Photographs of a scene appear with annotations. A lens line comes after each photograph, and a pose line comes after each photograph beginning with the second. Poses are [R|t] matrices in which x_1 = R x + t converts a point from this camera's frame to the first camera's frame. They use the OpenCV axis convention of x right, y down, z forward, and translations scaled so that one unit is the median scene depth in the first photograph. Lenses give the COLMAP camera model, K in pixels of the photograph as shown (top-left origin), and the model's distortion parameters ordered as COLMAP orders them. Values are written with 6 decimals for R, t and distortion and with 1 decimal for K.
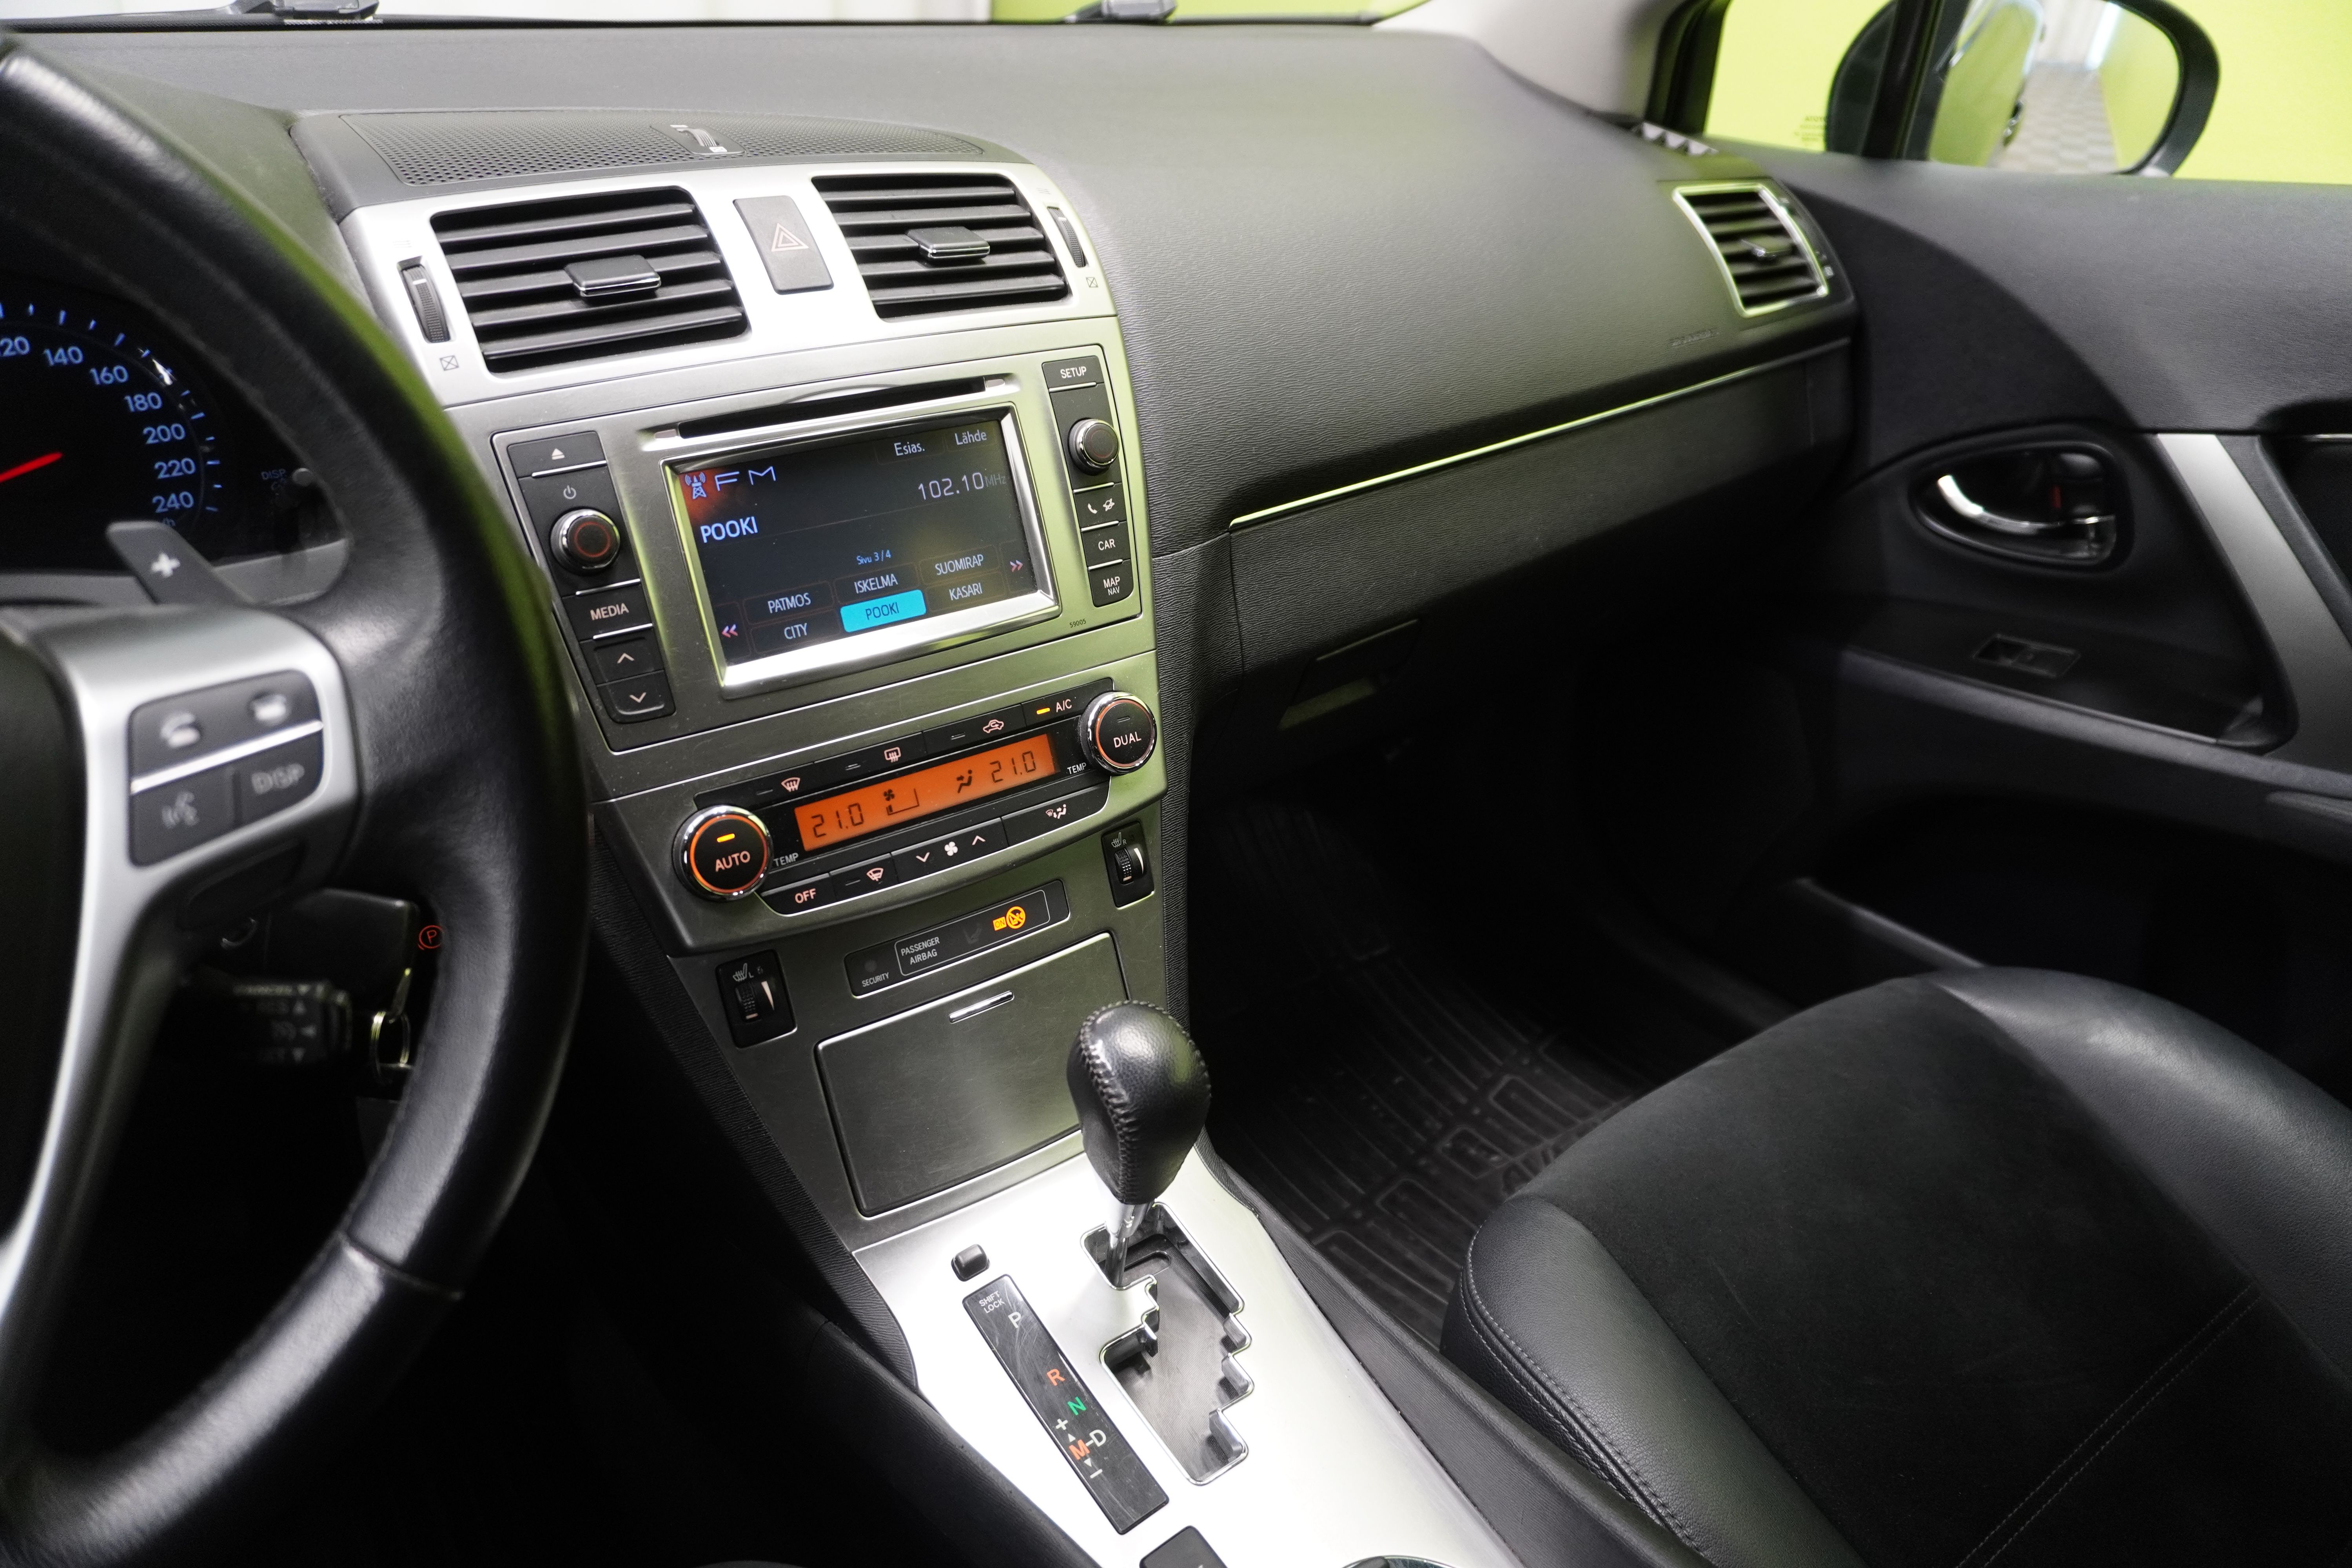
lens RADIAL K [[1623.6, 0, 1175.0], [0, 1623.6, 820.6], [0, 0, 1]] dist [-0.043131, 0.037193]
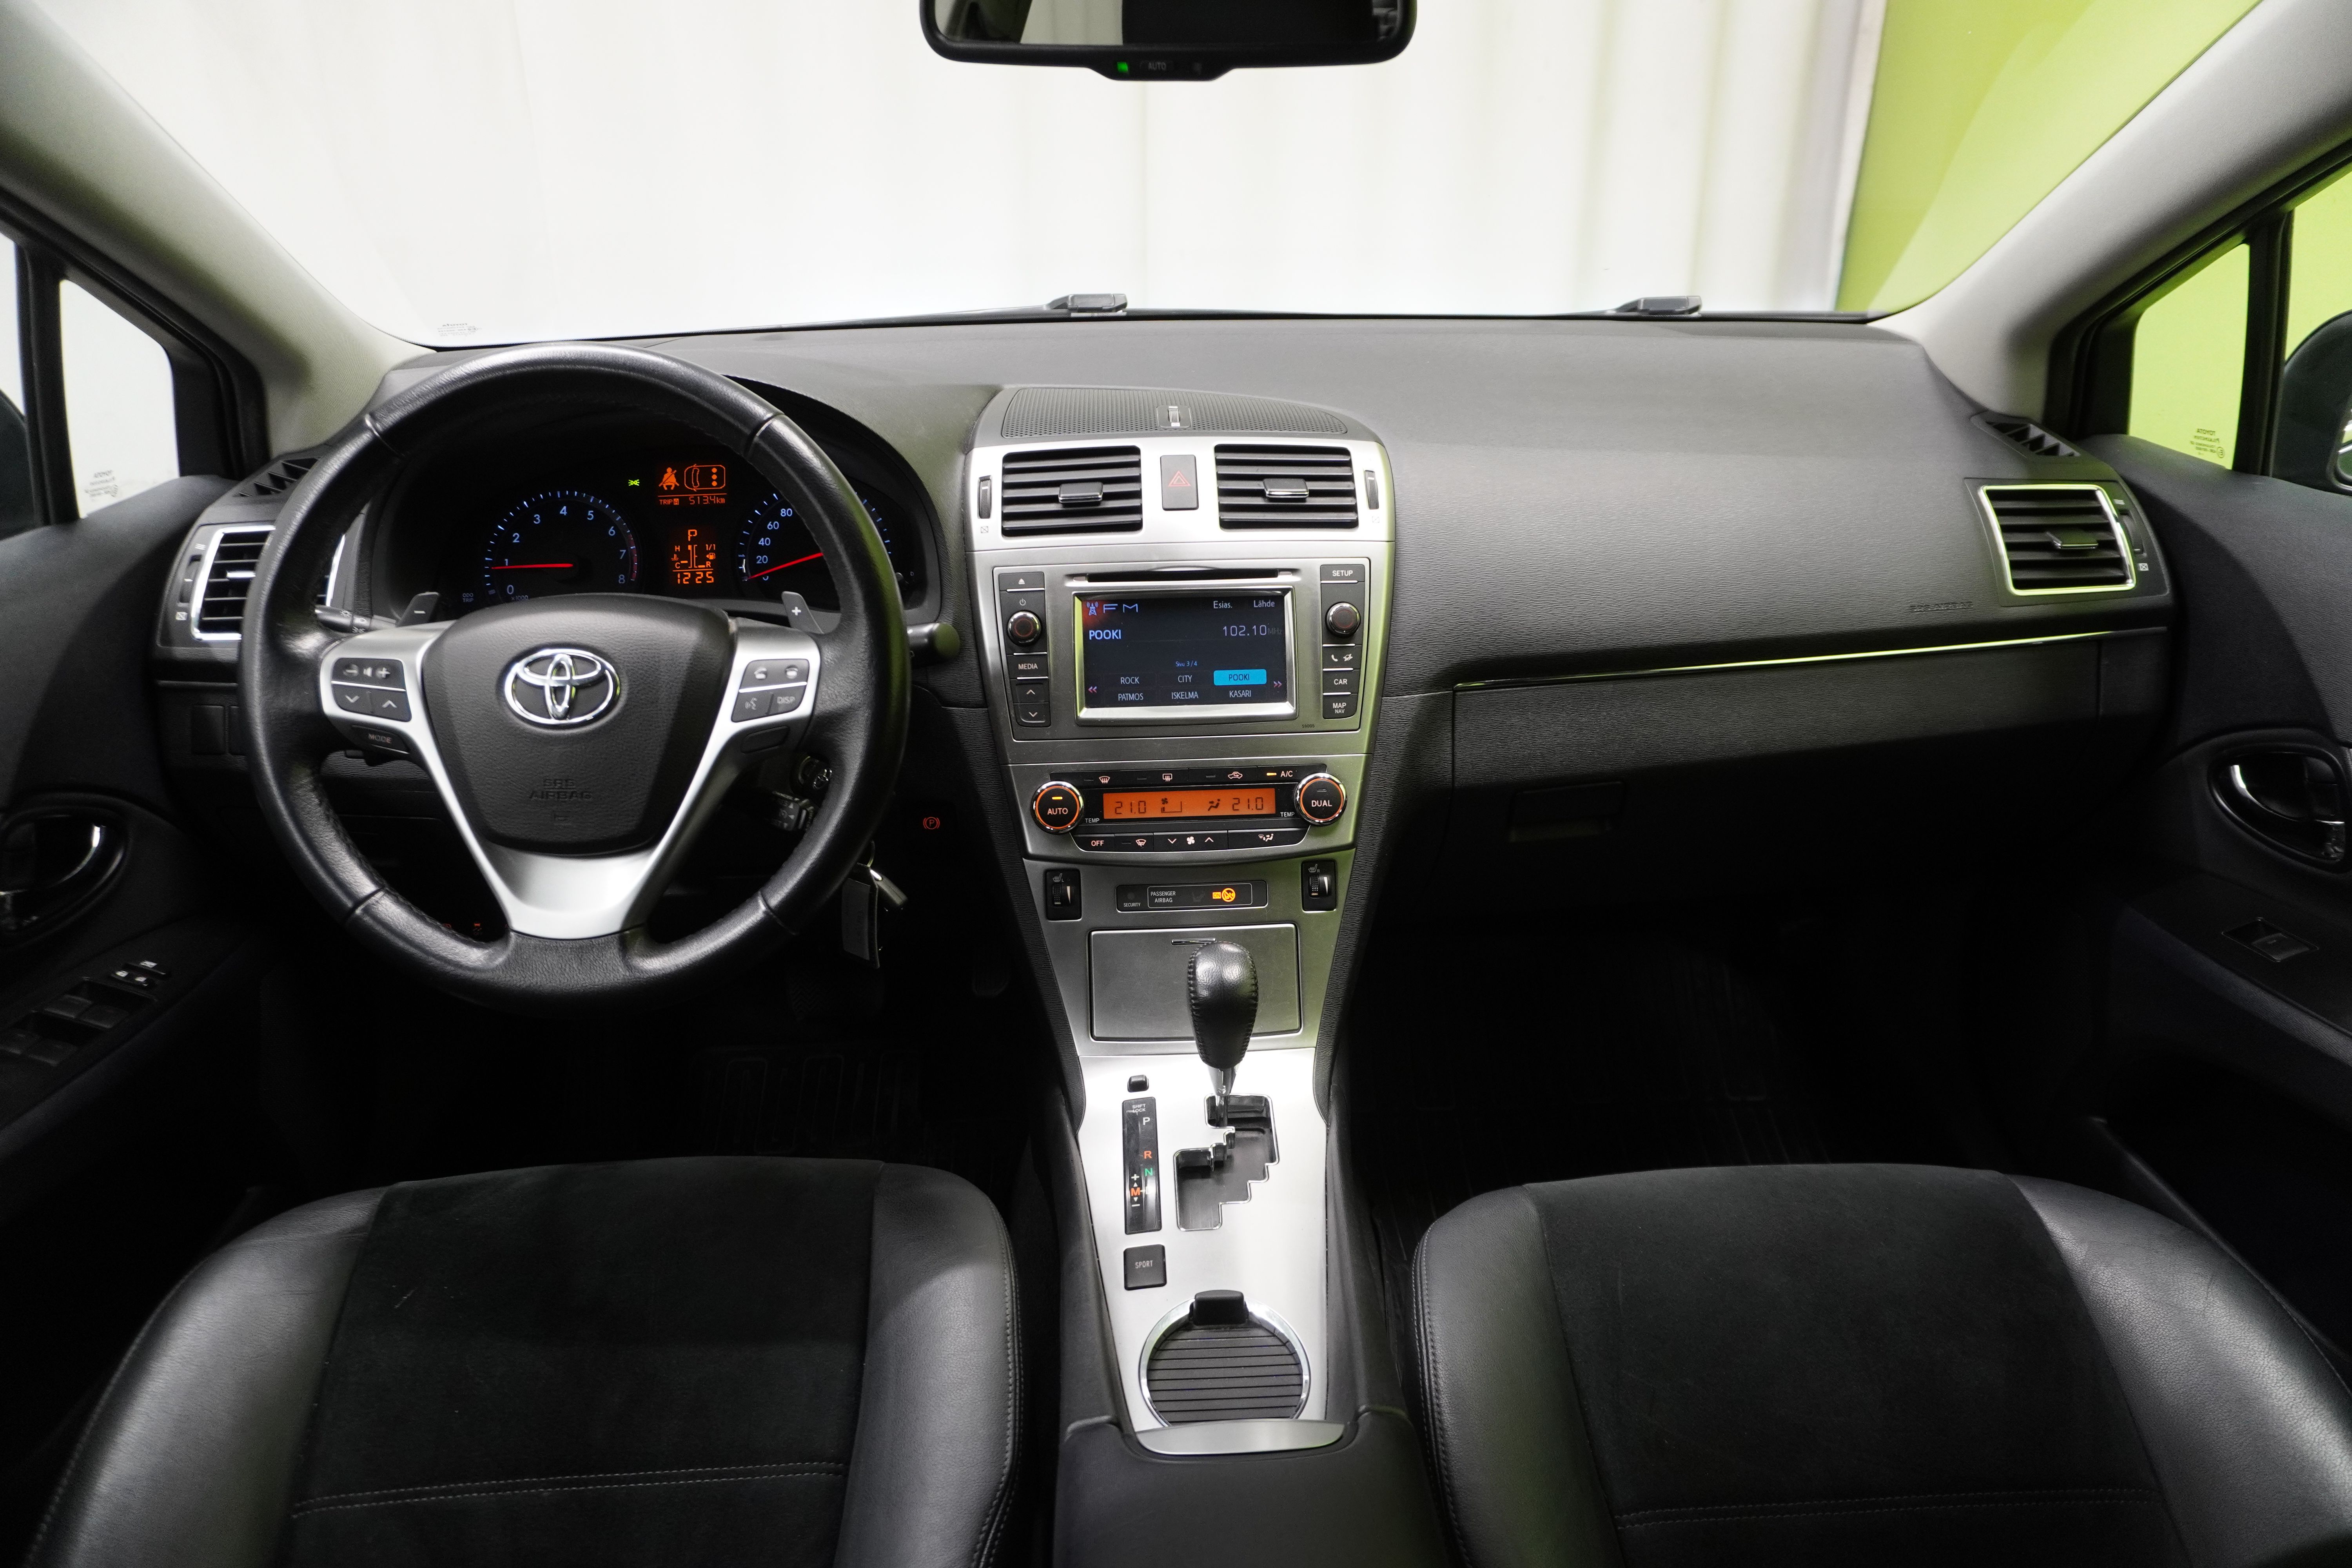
lens RADIAL K [[1623.6, 0, 1175.0], [0, 1623.6, 820.6], [0, 0, 1]] dist [-0.043131, 0.037193]
pose [[0.814857, 0.208219, -0.540973, 0.758128], [-0.249797, 0.968292, -0.003572, 0.007565], [0.523076, 0.138044, 0.841032, -0.424193]]
